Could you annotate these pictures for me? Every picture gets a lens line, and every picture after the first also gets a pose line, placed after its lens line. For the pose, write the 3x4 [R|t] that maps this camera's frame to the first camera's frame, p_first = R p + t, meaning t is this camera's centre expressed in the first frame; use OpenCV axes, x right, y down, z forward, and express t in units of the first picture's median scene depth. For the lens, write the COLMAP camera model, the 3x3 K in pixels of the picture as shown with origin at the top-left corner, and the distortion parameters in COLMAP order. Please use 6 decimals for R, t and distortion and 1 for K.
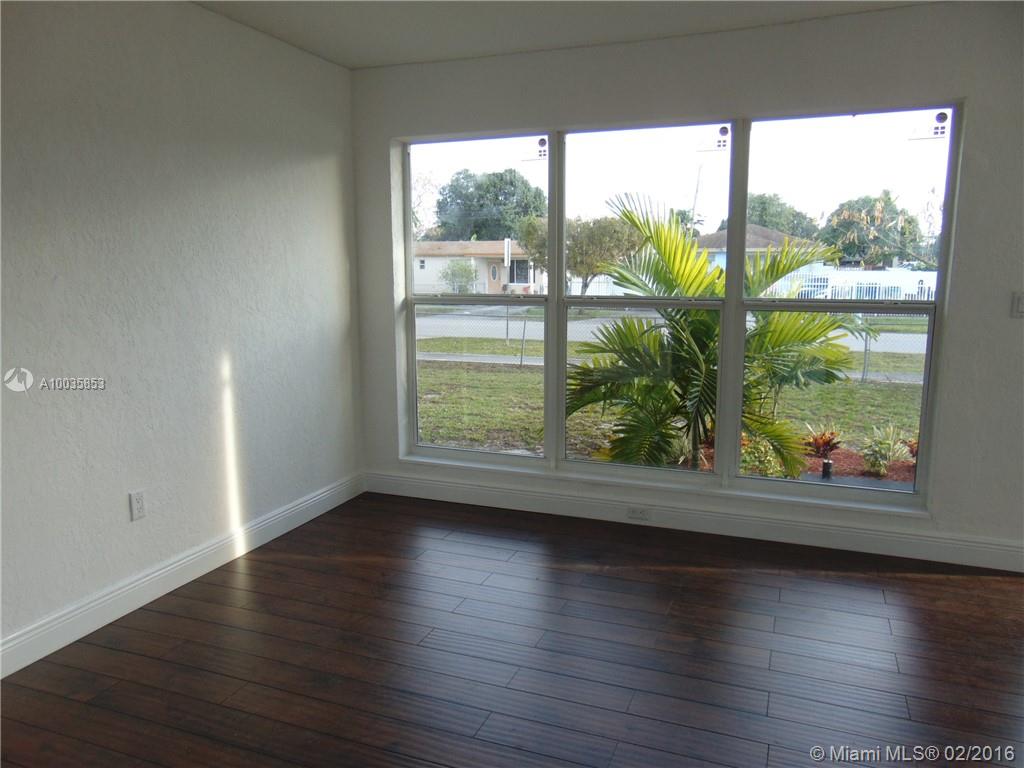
lens RADIAL K [[767.1, 0, 514.1], [0, 767.1, 383.7], [0, 0, 1]] dist [-0.019900, 0.038238]
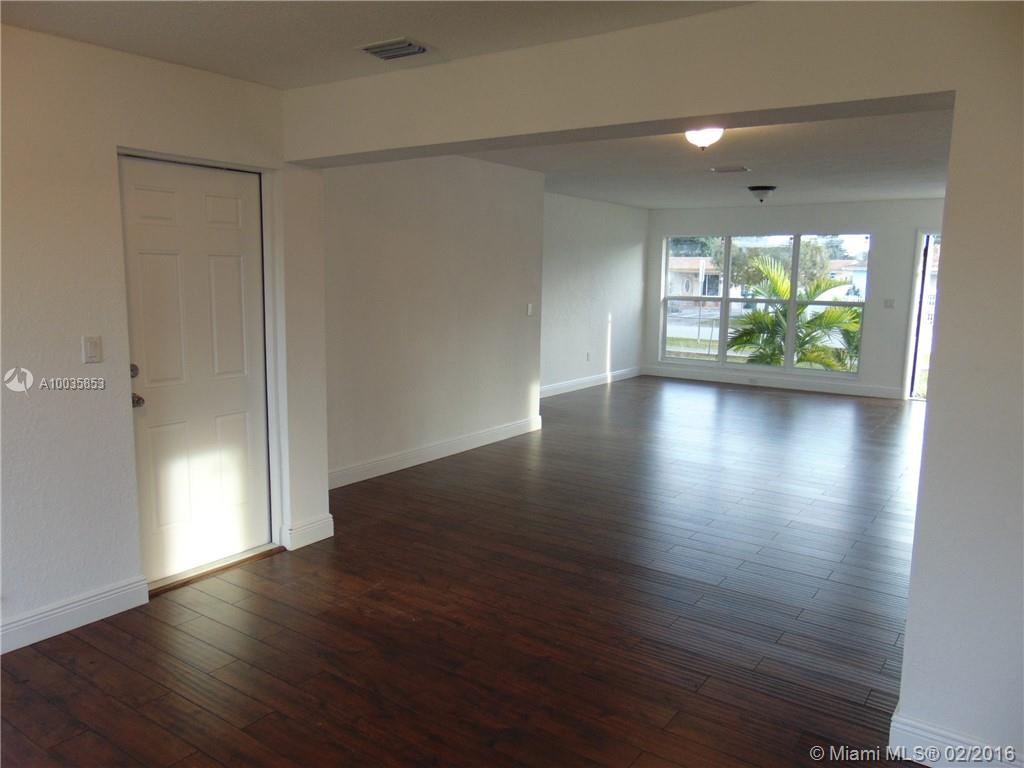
lens RADIAL K [[767.1, 0, 515.2], [0, 767.1, 382.1], [0, 0, 1]] dist [-0.019900, 0.038238]
pose [[0.970700, 0.050035, -0.235029, -0.011046], [-0.053641, 0.998520, -0.008972, 0.207110], [0.234232, 0.021316, 0.971947, -1.503609]]
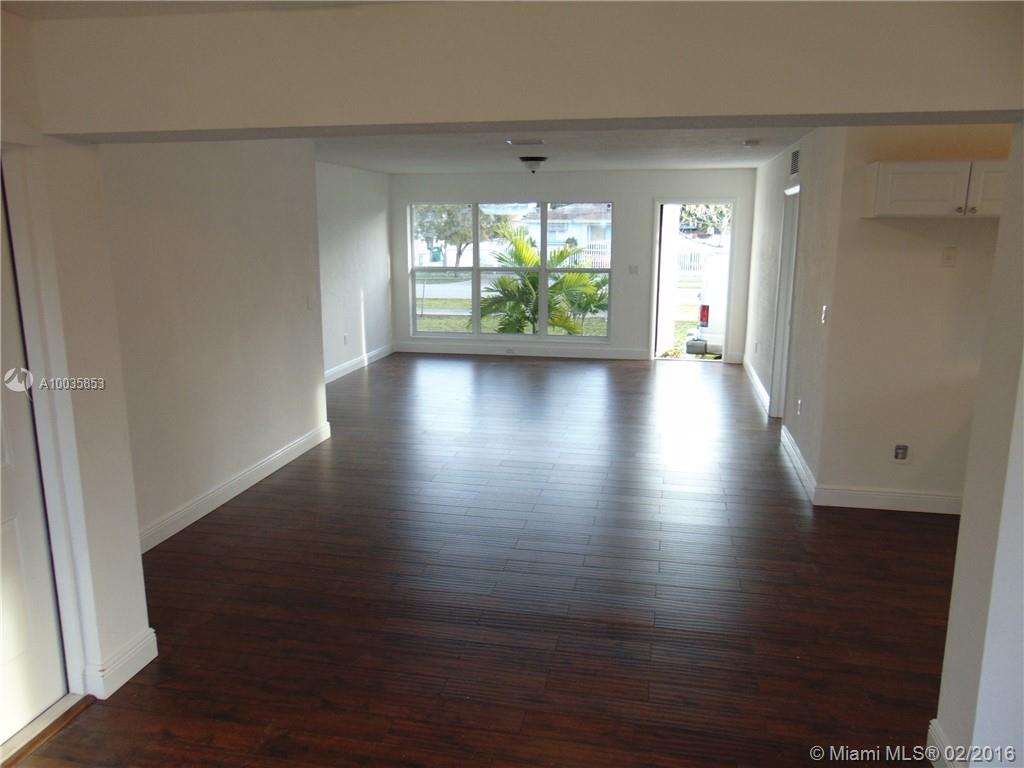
lens RADIAL K [[767.1, 0, 515.3], [0, 767.1, 382.9], [0, 0, 1]] dist [-0.019900, 0.038238]
pose [[0.984830, -0.032990, 0.170356, -0.231859], [0.025181, 0.998540, 0.047798, 0.131433], [-0.171684, -0.042784, 0.984223, -1.355339]]
